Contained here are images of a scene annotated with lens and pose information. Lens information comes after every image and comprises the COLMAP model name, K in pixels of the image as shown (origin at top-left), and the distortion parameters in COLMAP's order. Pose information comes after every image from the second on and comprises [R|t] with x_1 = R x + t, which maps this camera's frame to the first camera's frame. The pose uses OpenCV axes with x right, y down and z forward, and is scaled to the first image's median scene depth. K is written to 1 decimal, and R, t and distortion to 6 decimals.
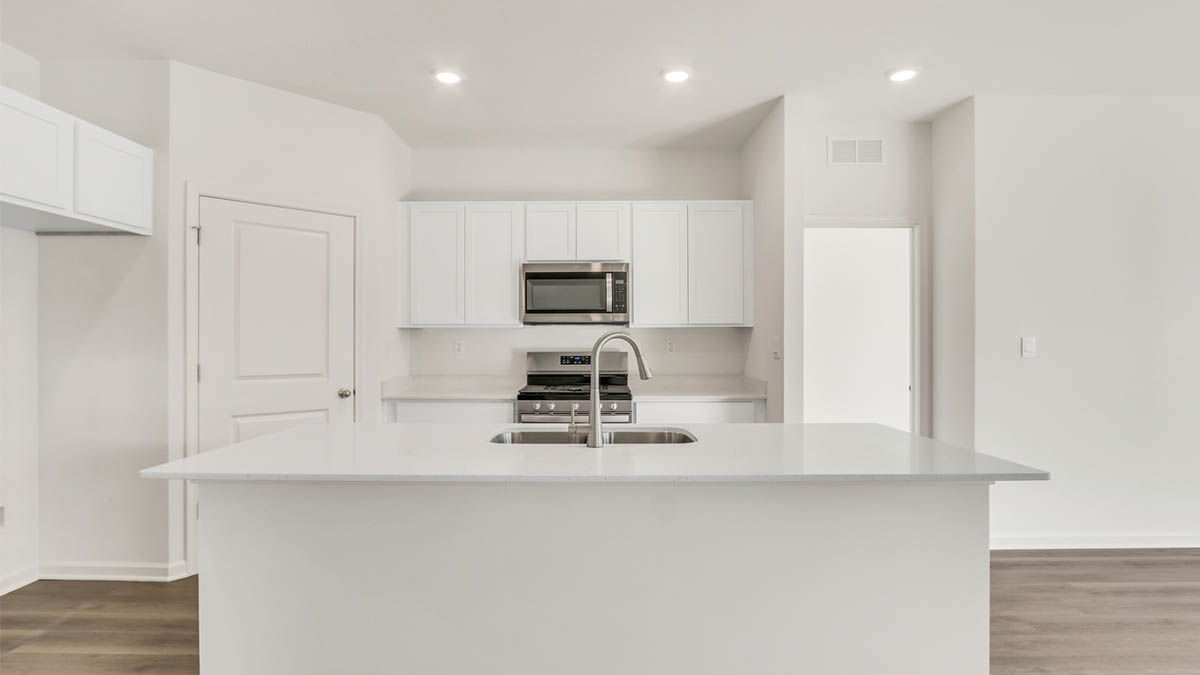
lens RADIAL K [[606.4, 0, 589.1], [0, 606.4, 336.1], [0, 0, 1]] dist [-0.025352, 0.000455]
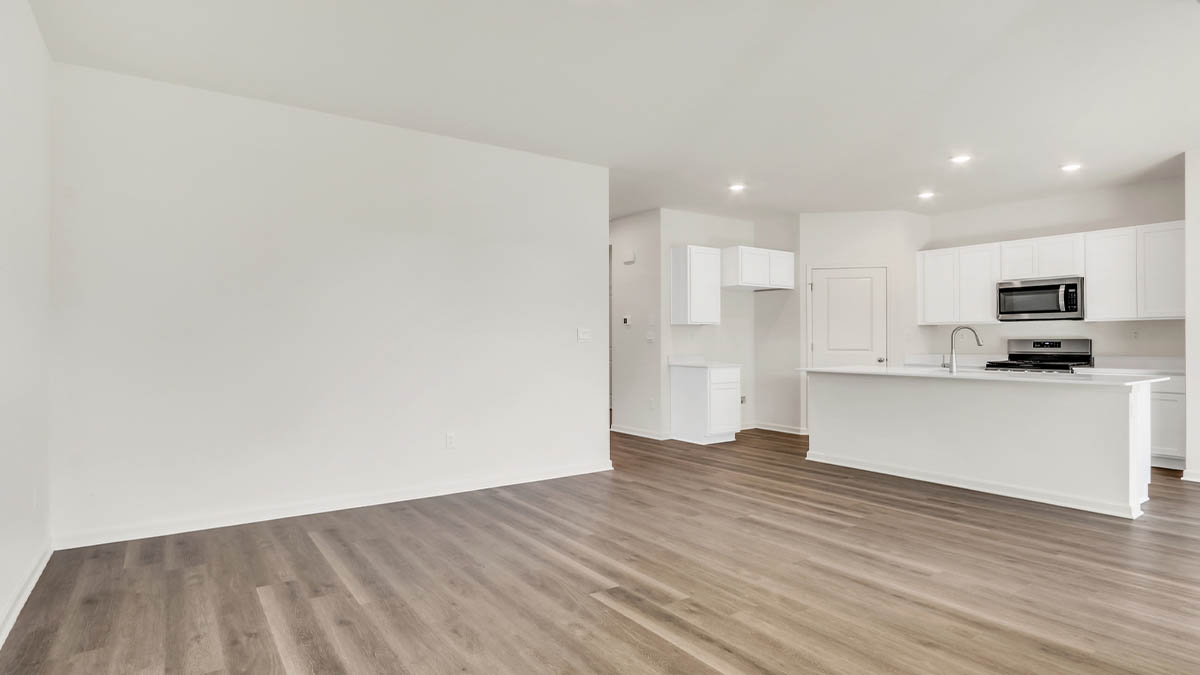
lens RADIAL K [[598.9, 0, 587.3], [0, 598.9, 339.6], [0, 0, 1]] dist [-0.000192, -0.000930]
pose [[0.583261, -0.003648, -0.812277, 0.541723], [0.007248, 0.999973, 0.000713, 0.019872], [0.812253, -0.006303, 0.583272, -0.792050]]
